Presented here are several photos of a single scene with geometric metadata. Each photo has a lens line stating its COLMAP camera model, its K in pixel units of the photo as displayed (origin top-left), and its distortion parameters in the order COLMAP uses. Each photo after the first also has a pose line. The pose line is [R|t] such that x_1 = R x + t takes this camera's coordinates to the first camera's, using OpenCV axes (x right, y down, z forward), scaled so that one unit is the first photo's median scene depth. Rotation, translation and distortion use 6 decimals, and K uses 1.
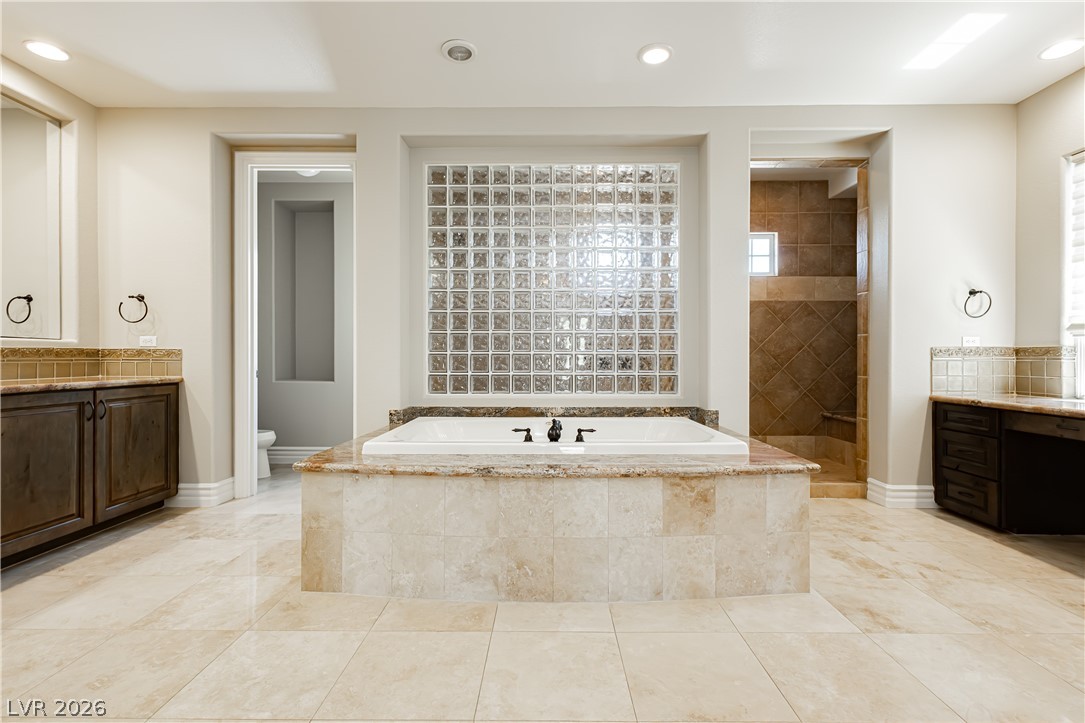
lens RADIAL K [[468.6, 0, 542.5], [0, 468.6, 361.5], [0, 0, 1]] dist [0.005395, 0.000138]
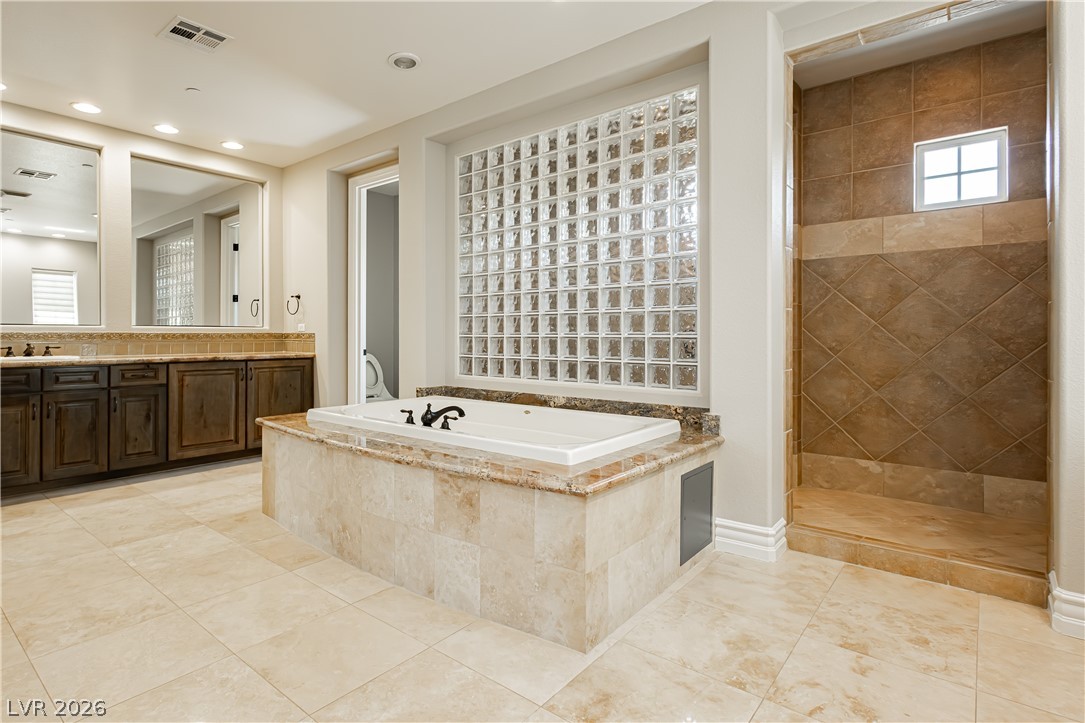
lens RADIAL K [[545.6, 0, 541.3], [0, 545.6, 338.4], [0, 0, 1]] dist [0.003485, 0.000468]
pose [[0.780482, 0.004665, -0.625160, 0.952276], [-0.005850, 0.999983, 0.000158, -0.019608], [0.625150, 0.003534, 0.780496, 0.230960]]
